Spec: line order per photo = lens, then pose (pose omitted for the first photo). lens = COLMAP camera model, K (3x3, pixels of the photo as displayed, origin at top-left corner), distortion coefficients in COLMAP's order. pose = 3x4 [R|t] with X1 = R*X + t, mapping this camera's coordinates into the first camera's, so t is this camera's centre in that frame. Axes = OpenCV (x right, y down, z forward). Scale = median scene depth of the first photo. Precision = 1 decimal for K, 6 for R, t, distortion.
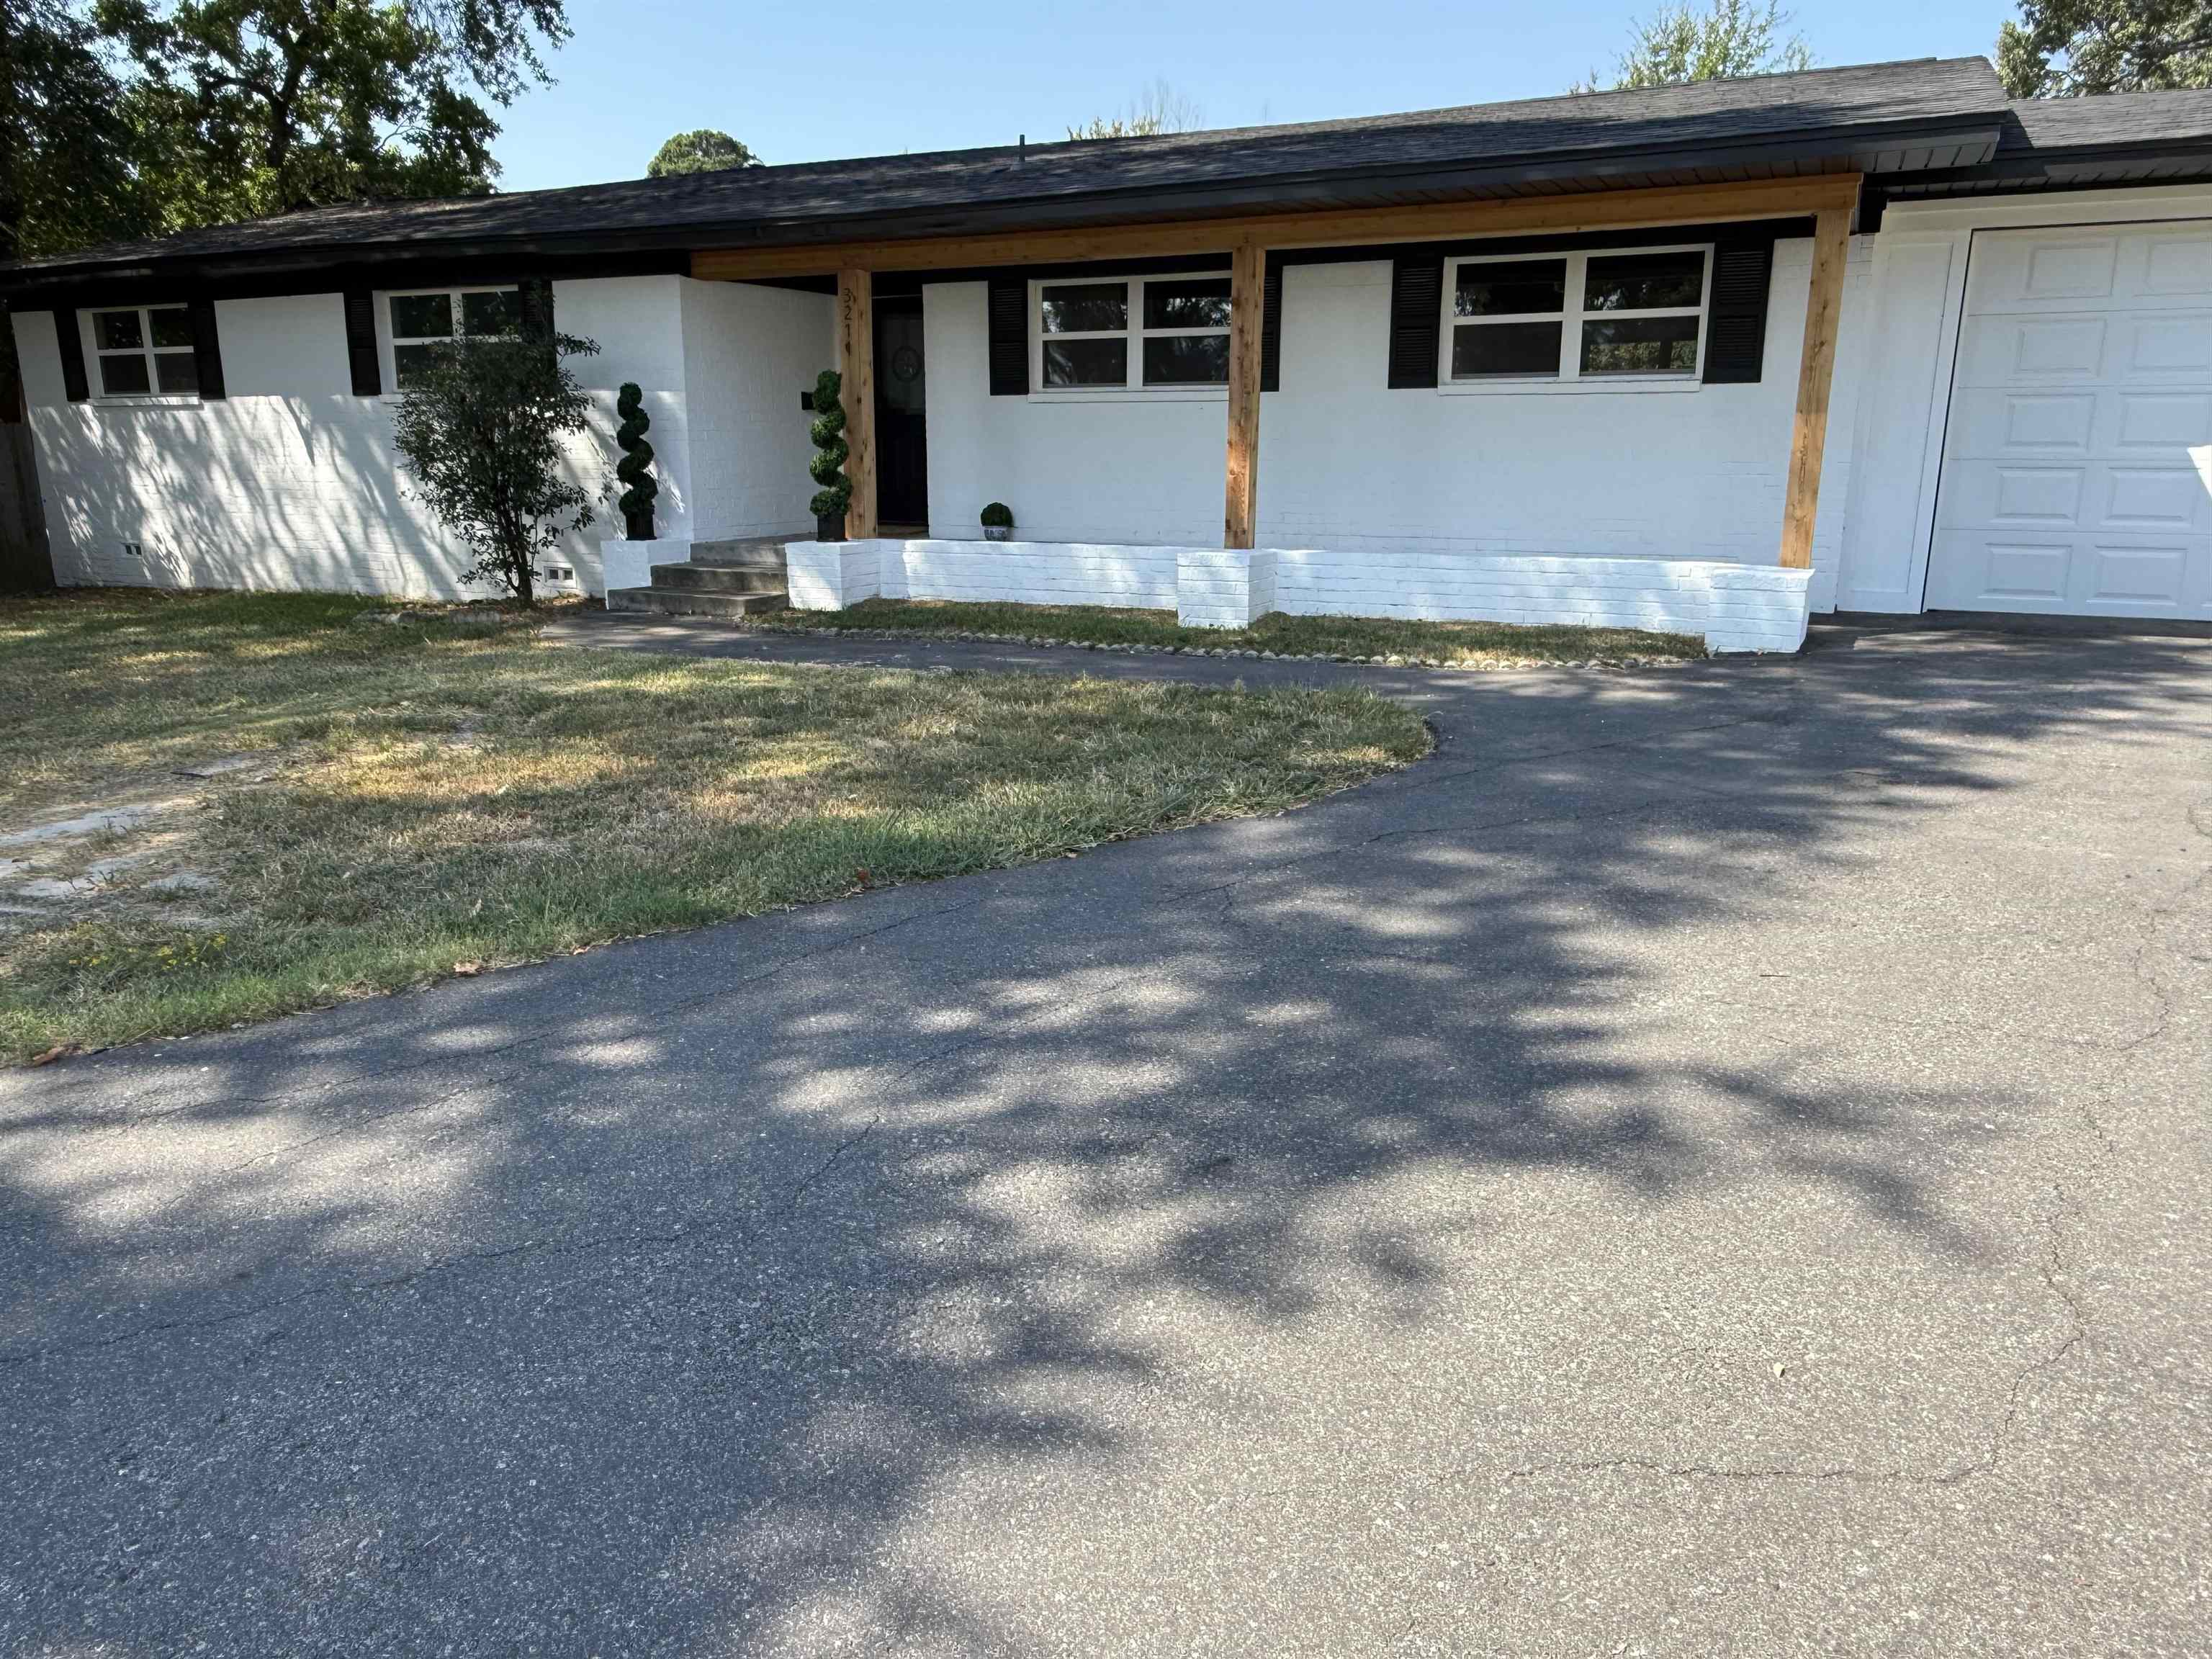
lens RADIAL K [[1542.1, 0, 1157.9], [0, 1542.1, 838.6], [0, 0, 1]] dist [0.006180, -0.012045]
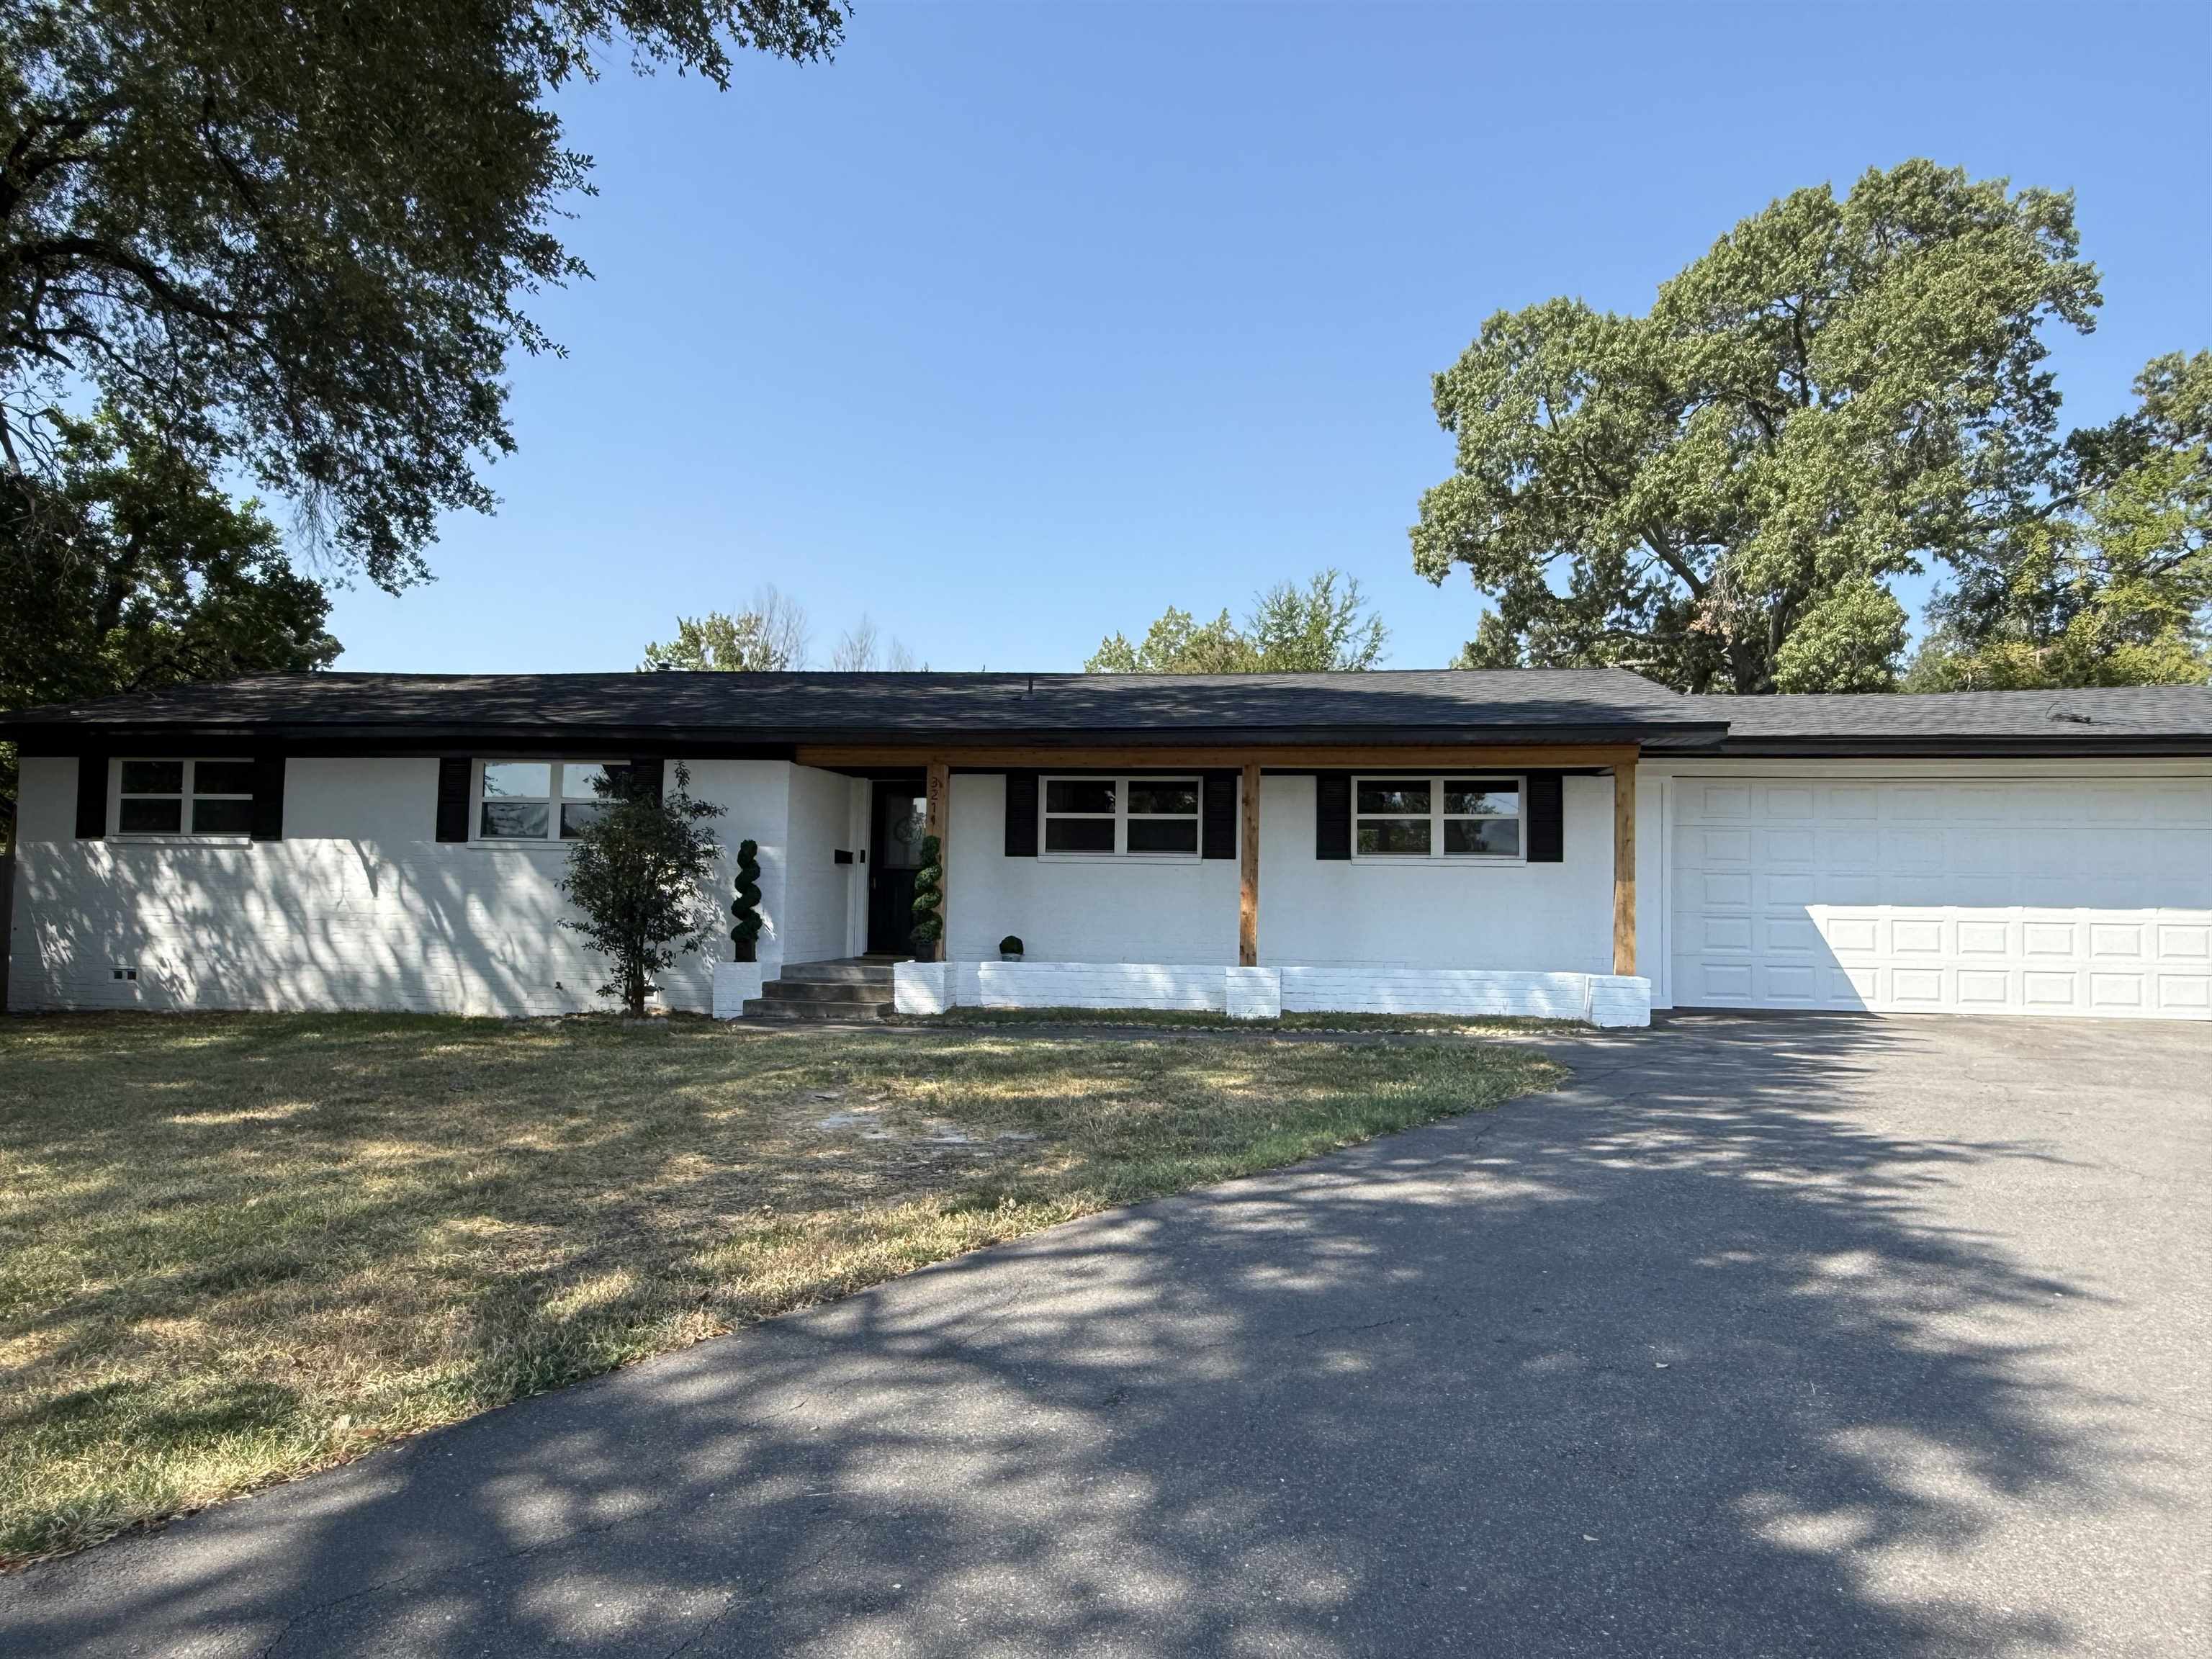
lens RADIAL K [[1542.1, 0, 1119.0], [0, 1542.1, 825.1], [0, 0, 1]] dist [0.006180, -0.012045]
pose [[0.953657, 0.034898, 0.298864, -0.378492], [0.057116, 0.954197, -0.293675, 0.074834], [-0.295424, 0.297135, 0.907984, -0.220058]]
